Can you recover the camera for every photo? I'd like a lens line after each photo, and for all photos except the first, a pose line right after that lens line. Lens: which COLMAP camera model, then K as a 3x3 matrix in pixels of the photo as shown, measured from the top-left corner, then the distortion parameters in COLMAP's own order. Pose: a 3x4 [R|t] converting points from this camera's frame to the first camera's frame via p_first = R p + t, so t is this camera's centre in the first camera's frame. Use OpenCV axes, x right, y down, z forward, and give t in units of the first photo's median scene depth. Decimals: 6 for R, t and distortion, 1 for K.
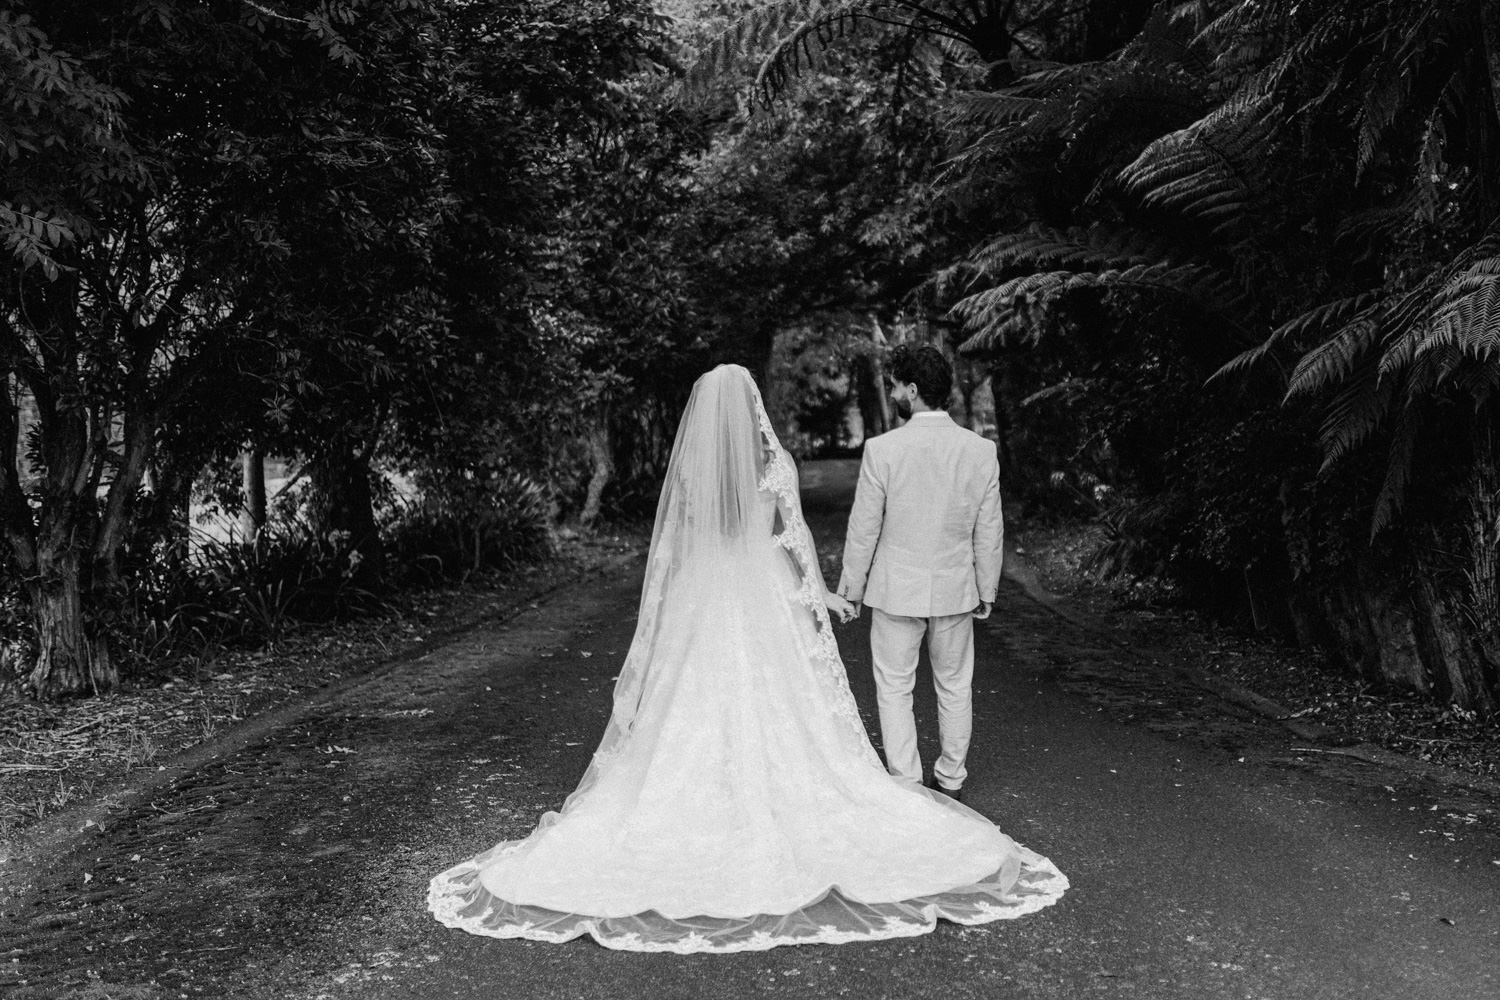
lens RADIAL K [[1524.5, 0, 763.2], [0, 1524.5, 510.9], [0, 0, 1]] dist [-0.014629, 0.000000]
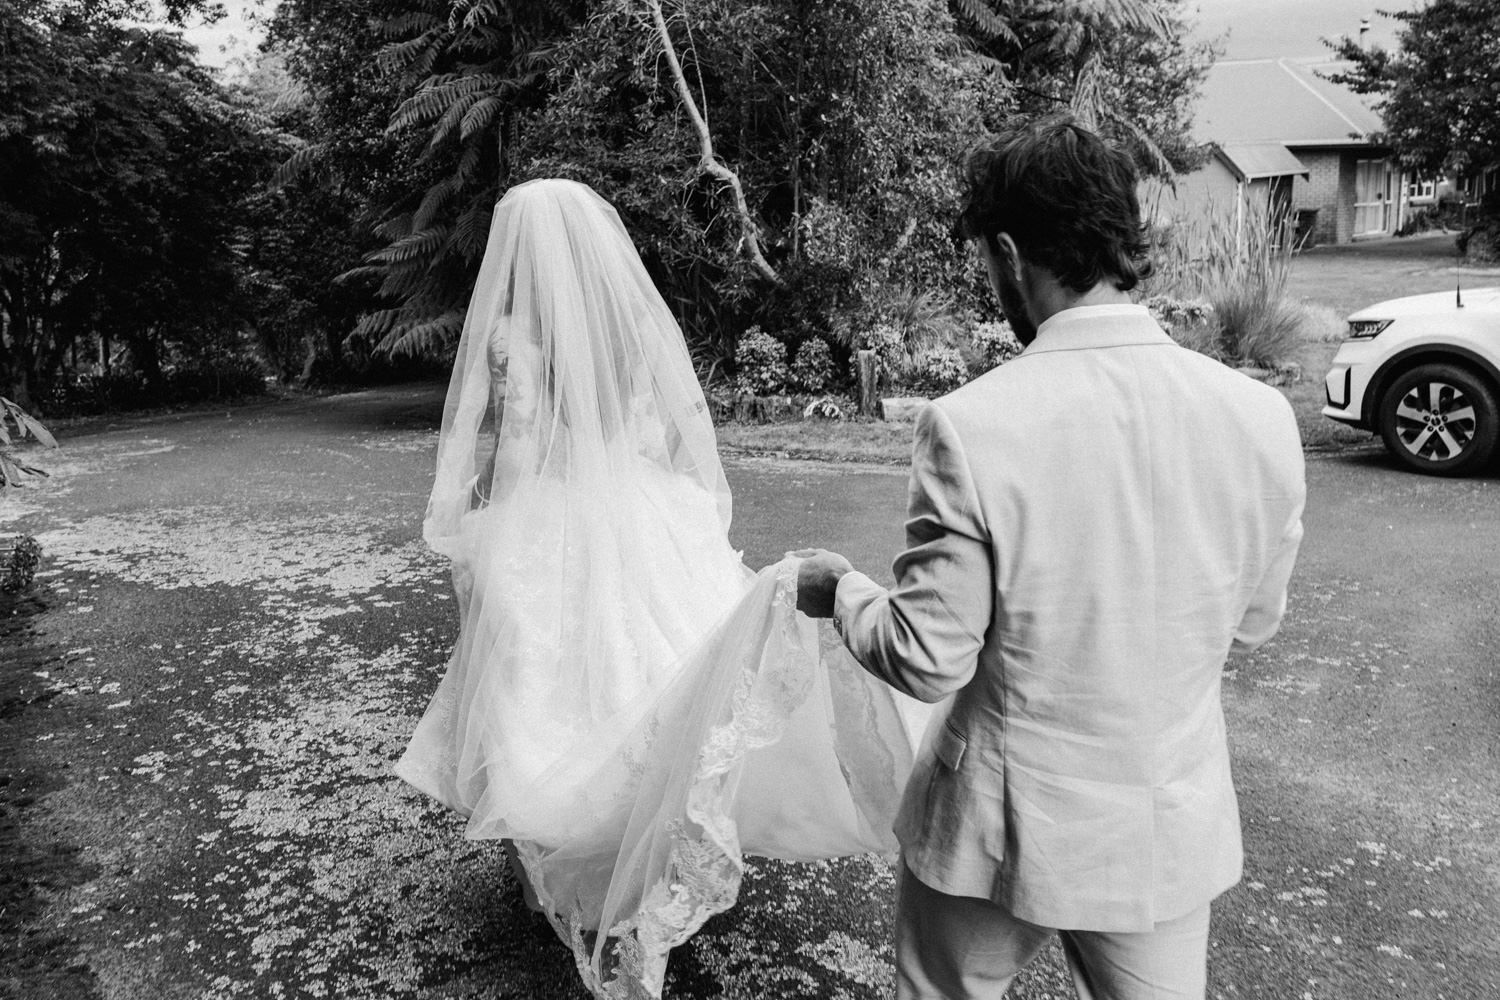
lens RADIAL K [[1524.5, 0, 752.4], [0, 1524.5, 497.7], [0, 0, 1]] dist [-0.014629, 0.000000]
pose [[0.999522, -0.017164, 0.025704, 0.397799], [0.016195, 0.999168, 0.037427, 0.090994], [-0.026325, -0.036993, 0.998969, -0.903670]]
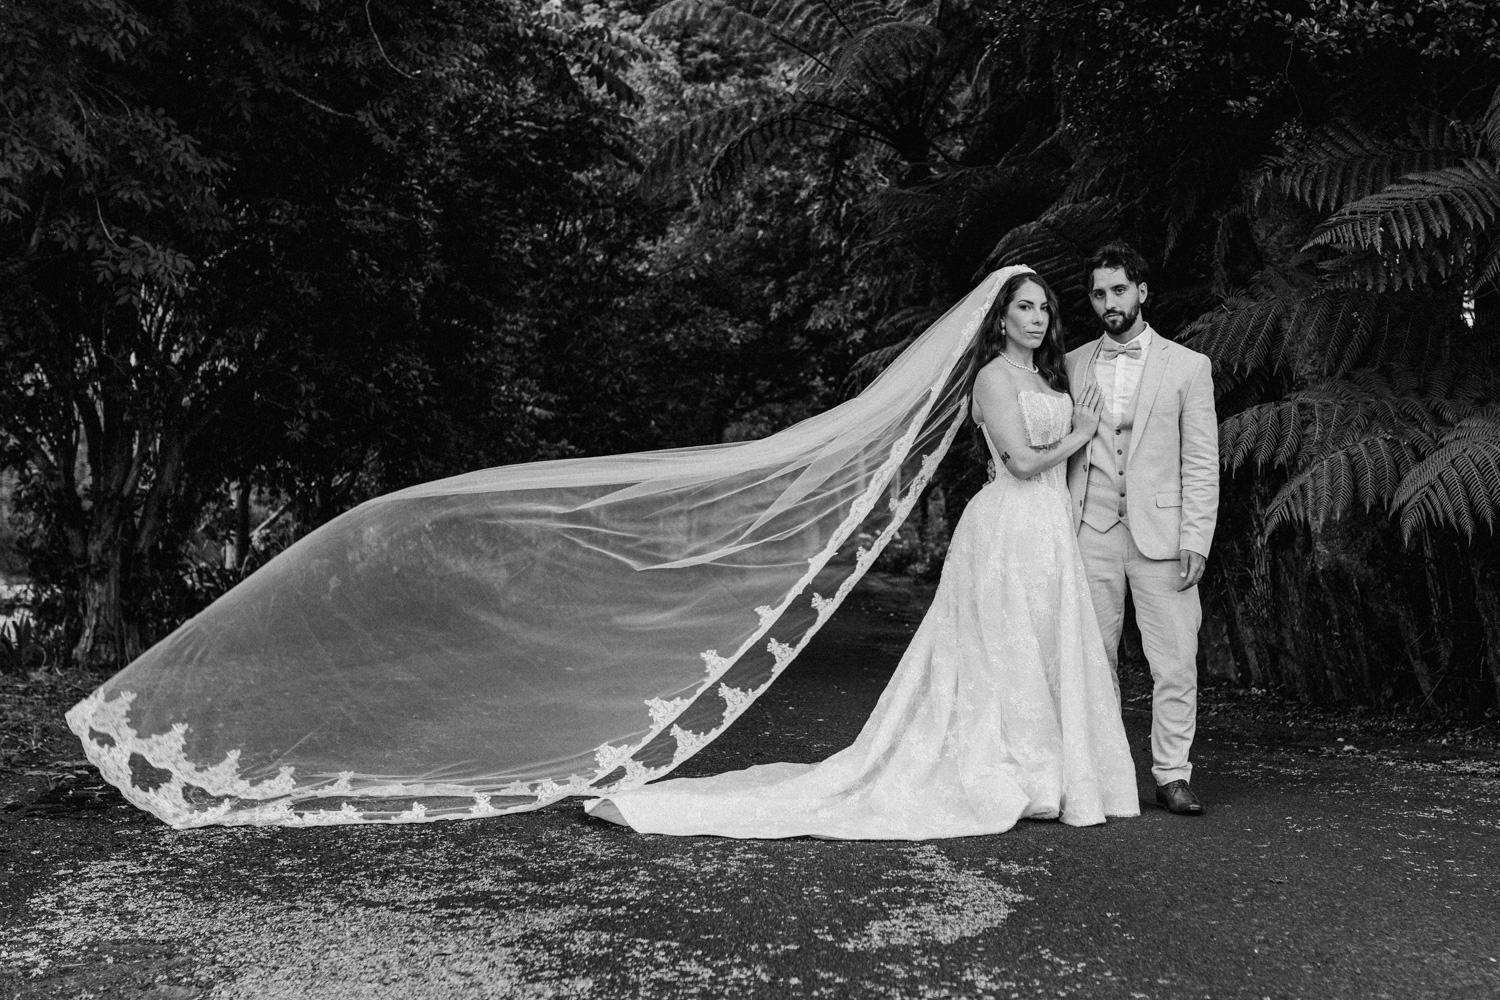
lens RADIAL K [[1524.5, 0, 739.1], [0, 1524.5, 490.6], [0, 0, 1]] dist [-0.014629, 0.000000]
pose [[0.999505, 0.025827, 0.017965, 0.005638], [-0.024517, 0.997267, -0.069690, 0.031391], [-0.019716, 0.069215, 0.997407, -0.113541]]
